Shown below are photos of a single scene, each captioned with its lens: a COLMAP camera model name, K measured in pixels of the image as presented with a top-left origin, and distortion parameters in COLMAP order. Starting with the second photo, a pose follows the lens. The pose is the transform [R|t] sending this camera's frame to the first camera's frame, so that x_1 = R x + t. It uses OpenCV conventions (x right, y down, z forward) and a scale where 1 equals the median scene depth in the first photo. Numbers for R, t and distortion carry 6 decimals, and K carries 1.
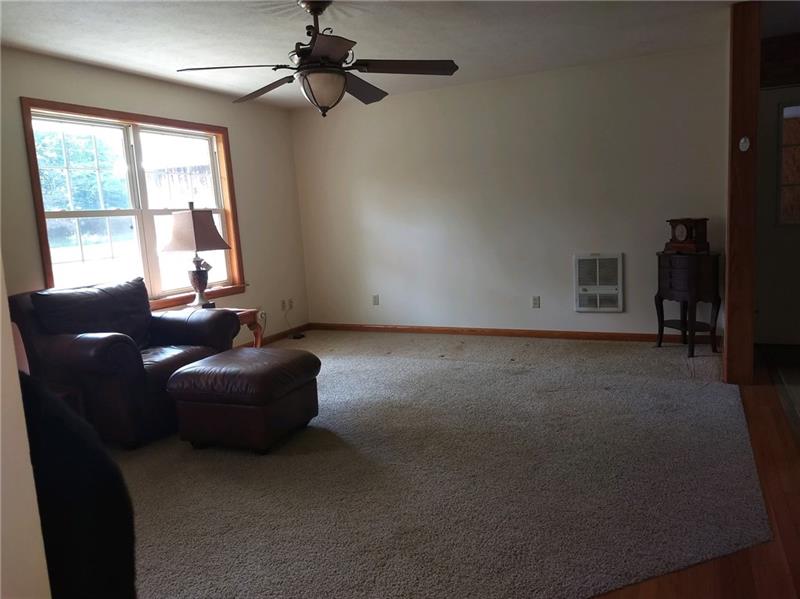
lens RADIAL K [[605.8, 0, 400.3], [0, 605.8, 301.3], [0, 0, 1]] dist [0.123237, -0.166369]
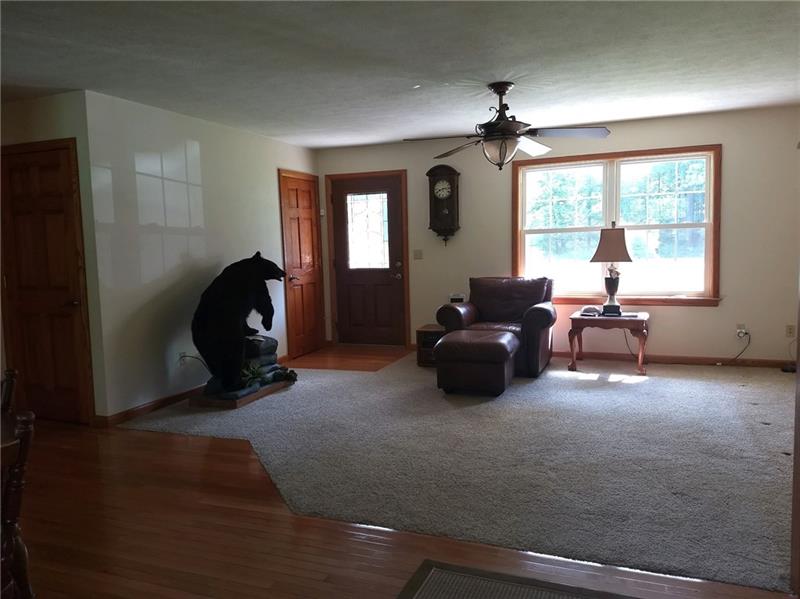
lens RADIAL K [[605.8, 0, 401.6], [0, 605.8, 301.9], [0, 0, 1]] dist [0.123237, -0.166369]
pose [[0.057696, 0.148216, -0.987270, 0.831736], [-0.115028, 0.983319, 0.140901, -0.123058], [0.991685, 0.105434, 0.073783, 0.487054]]
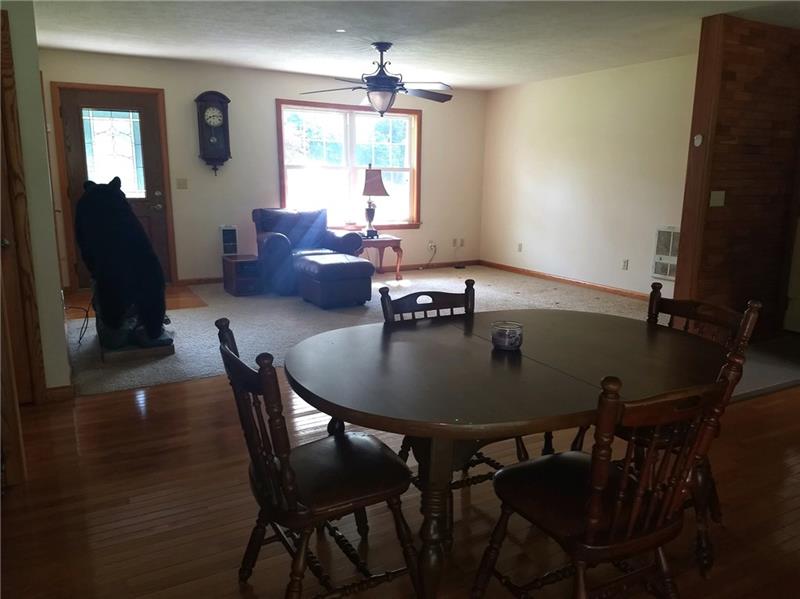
lens RADIAL K [[605.8, 0, 405.3], [0, 605.8, 303.8], [0, 0, 1]] dist [0.123237, -0.166369]
pose [[0.815466, 0.182669, -0.549224, 0.620226], [-0.137985, 0.982888, 0.122029, -0.011839], [0.562116, -0.023726, 0.826718, -0.225598]]
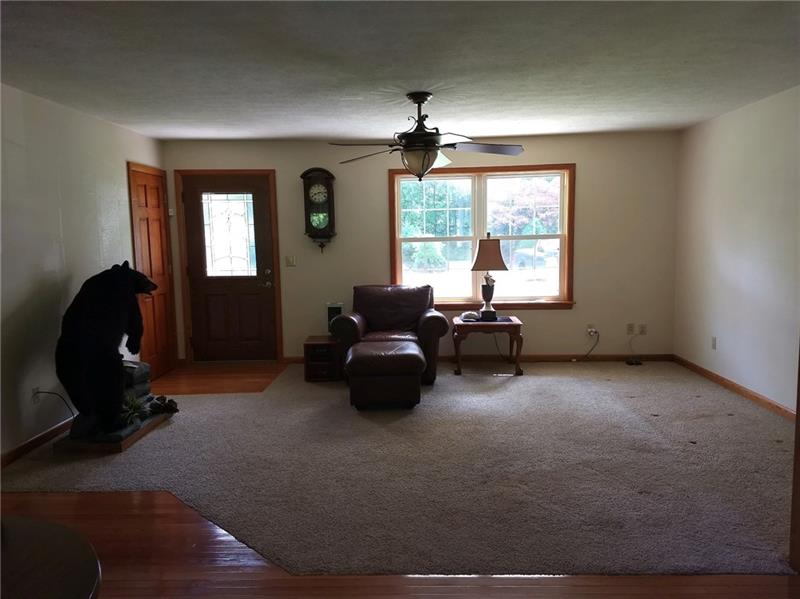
lens RADIAL K [[605.8, 0, 403.8], [0, 605.8, 298.1], [0, 0, 1]] dist [0.123237, -0.166369]
pose [[0.401883, 0.139725, -0.904968, 0.738741], [-0.133668, 0.986655, 0.092977, -0.114350], [0.905882, 0.083600, 0.415197, 0.300262]]
